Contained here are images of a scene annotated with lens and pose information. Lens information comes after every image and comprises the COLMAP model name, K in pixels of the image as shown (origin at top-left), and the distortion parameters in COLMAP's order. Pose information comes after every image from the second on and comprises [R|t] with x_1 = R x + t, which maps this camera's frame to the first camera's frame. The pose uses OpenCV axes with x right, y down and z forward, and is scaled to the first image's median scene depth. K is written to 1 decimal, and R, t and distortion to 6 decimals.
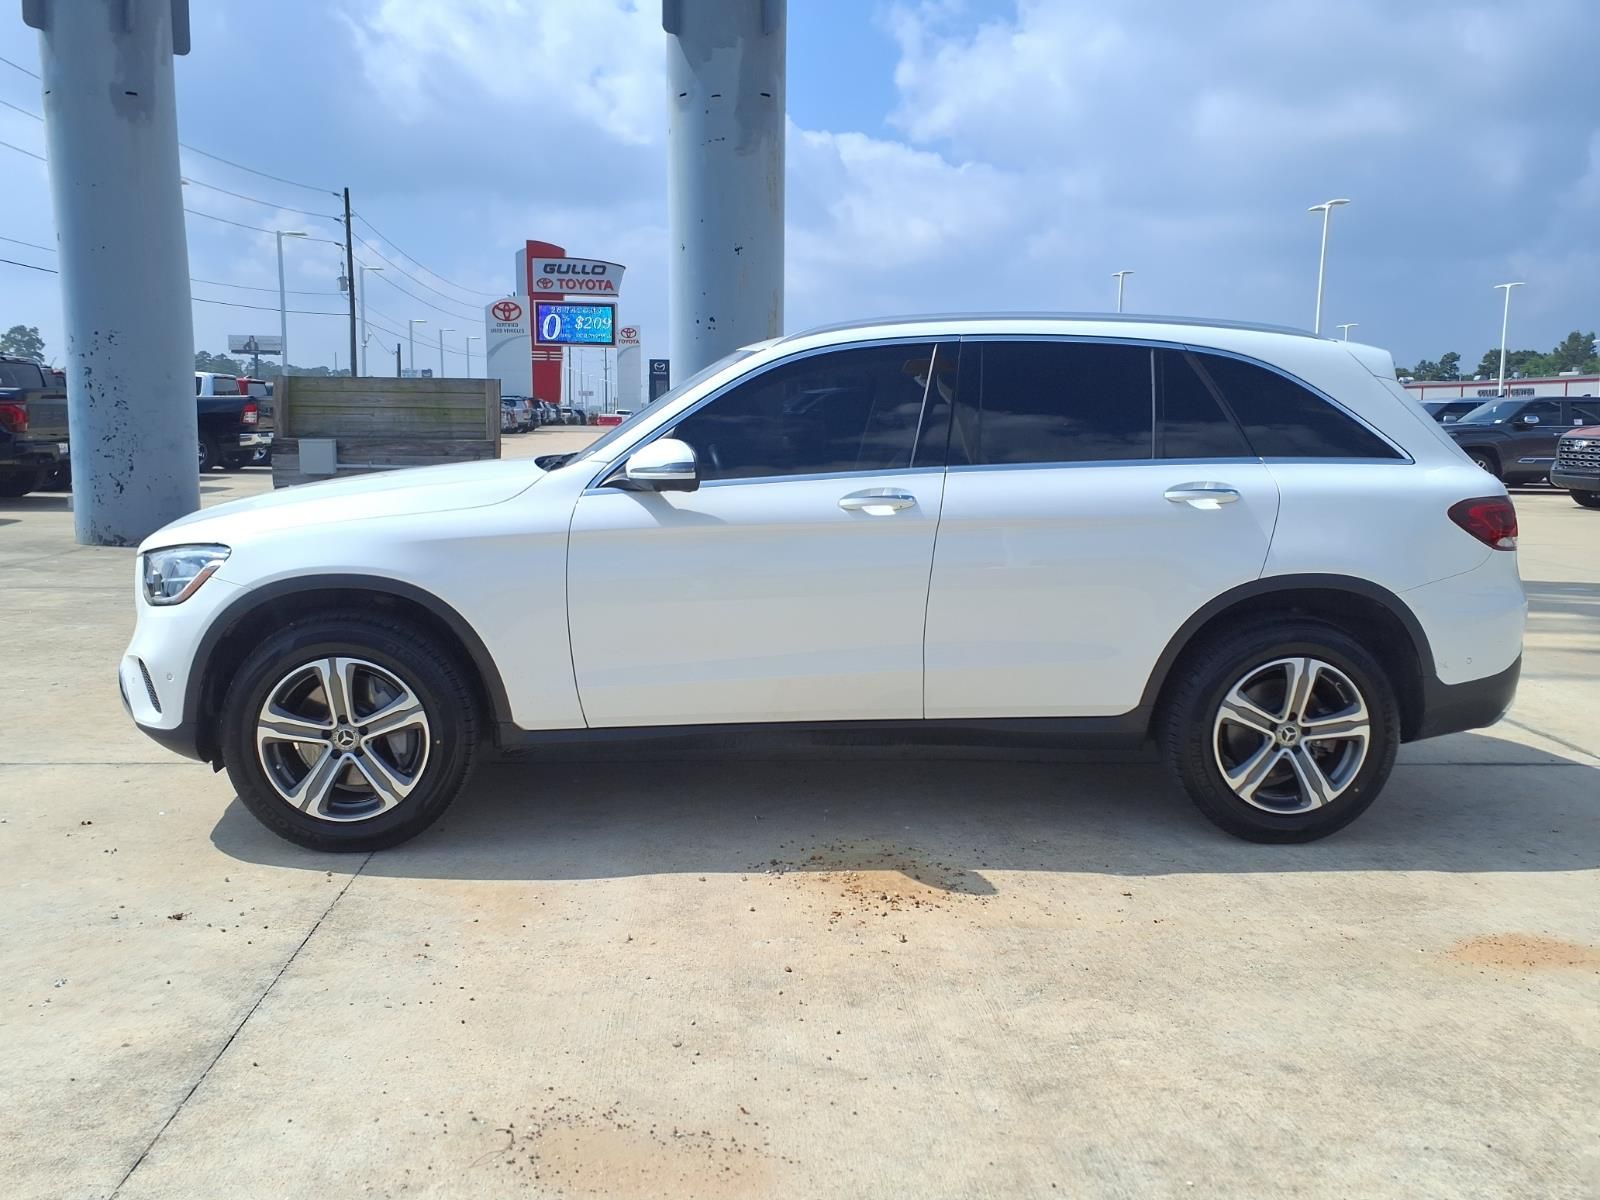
lens RADIAL K [[1285.4, 0, 756.4], [0, 1285.4, 600.6], [0, 0, 1]] dist [-0.007089, -0.003946]
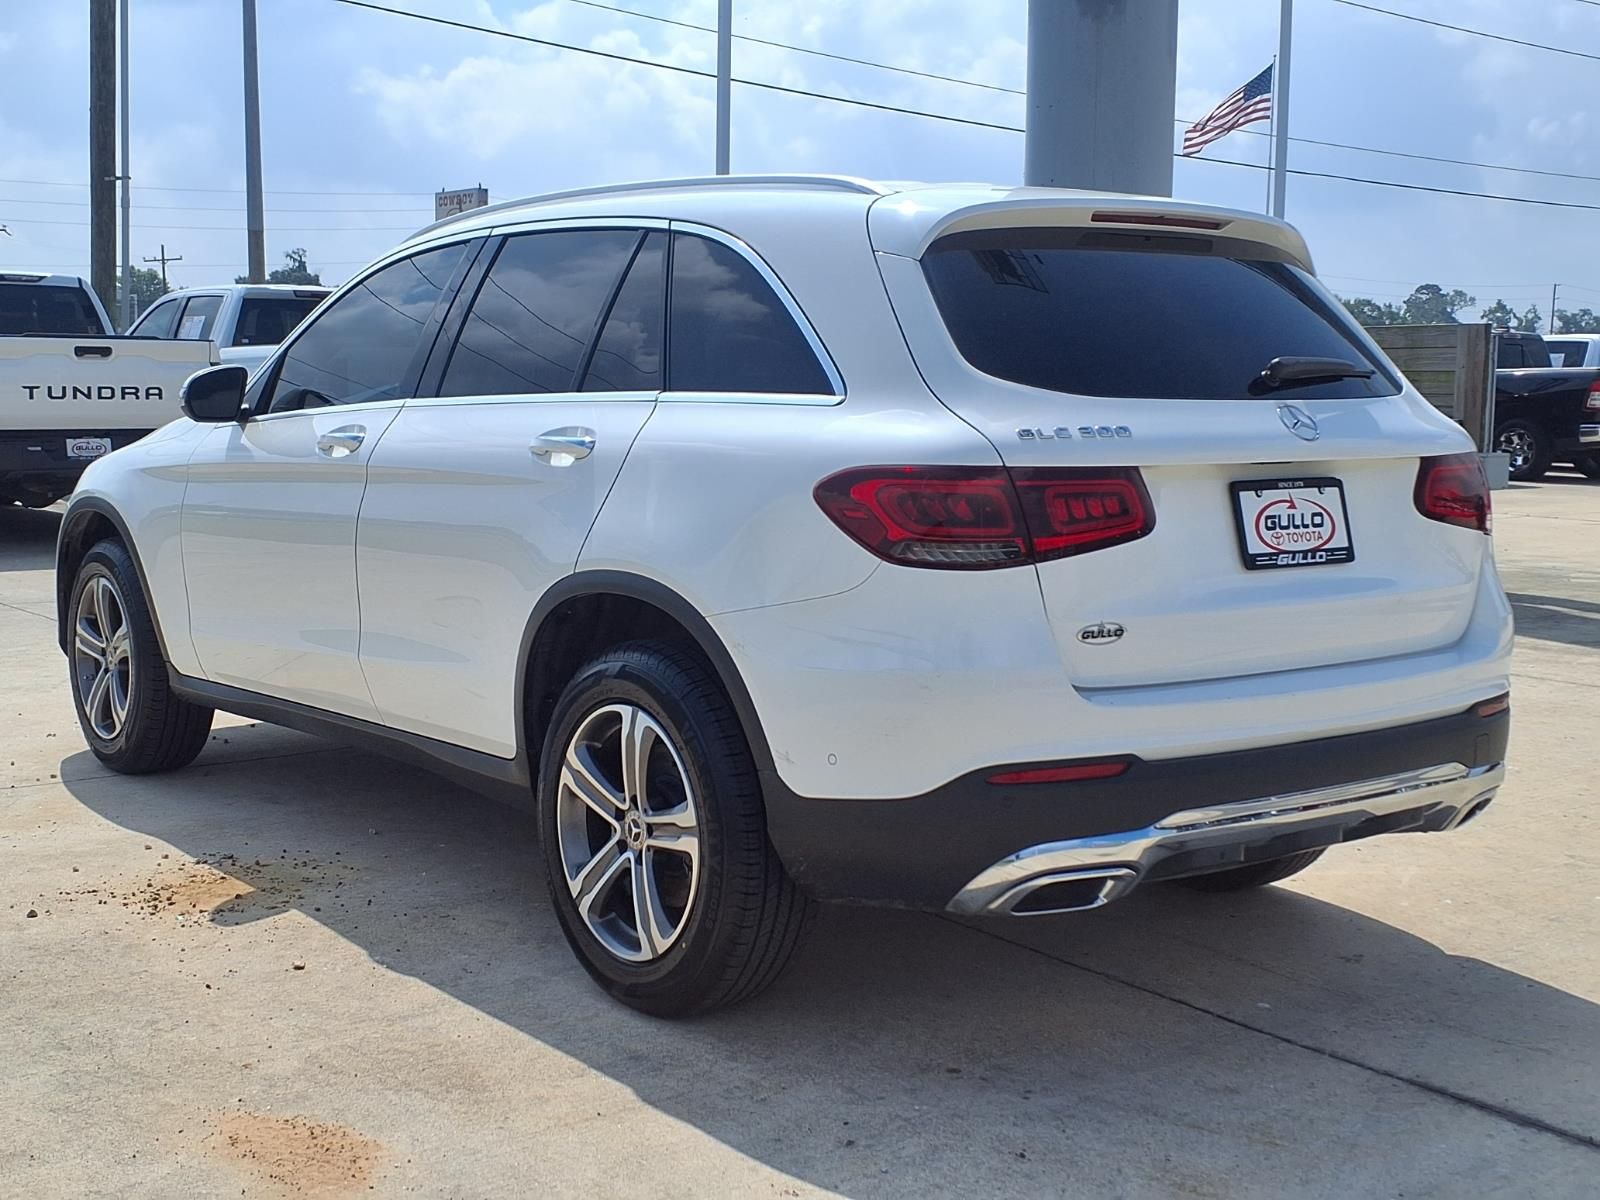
lens RADIAL K [[1957.1, 0, 797.2], [0, 1957.1, 582.4], [0, 0, 1]] dist [0.228139, -0.676613]
pose [[0.575481, 0.079328, -0.813959, 1.254291], [-0.126243, 0.991972, 0.007421, -0.034253], [0.808013, 0.098486, 0.580875, 0.497635]]
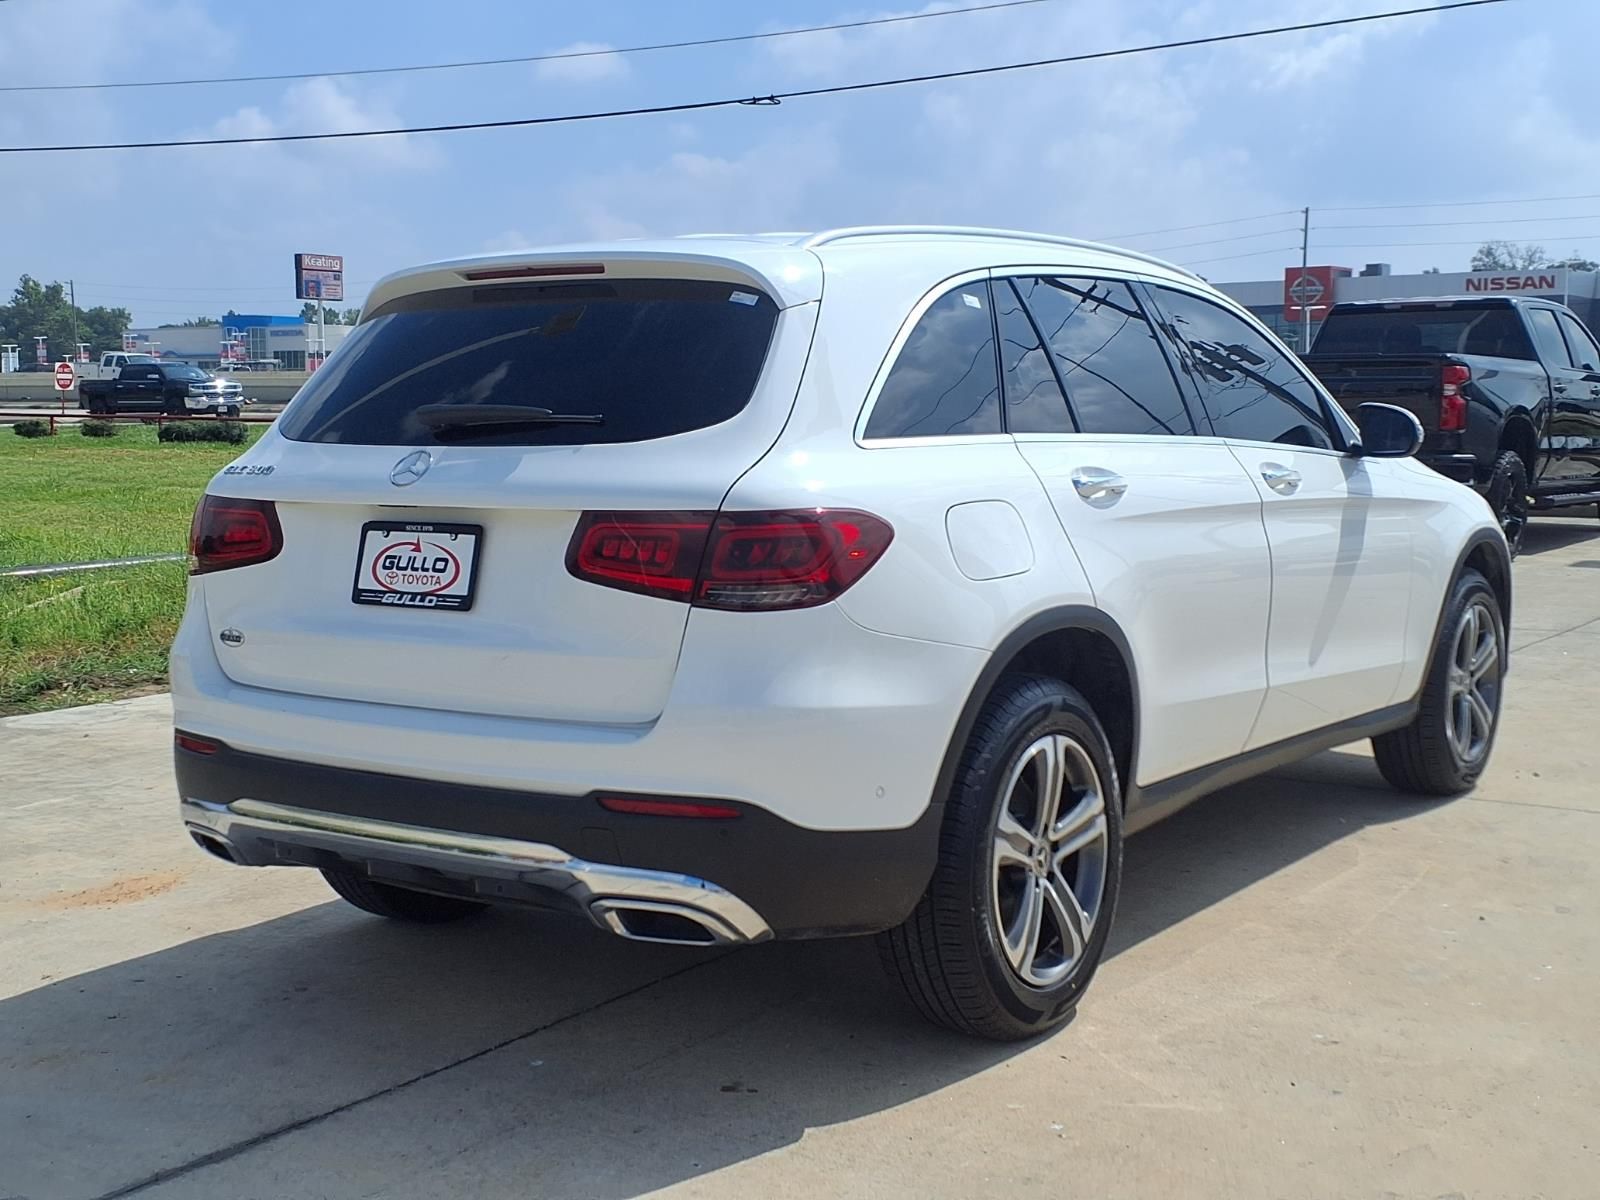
lens RADIAL K [[2003.5, 0, 797.6], [0, 2003.5, 551.3], [0, 0, 1]] dist [0.075063, -0.091489]
pose [[-0.611658, 0.055607, -0.789165, 1.283628], [-0.115879, 0.980471, 0.158901, -0.268437], [0.782589, 0.188641, -0.593269, 1.951891]]
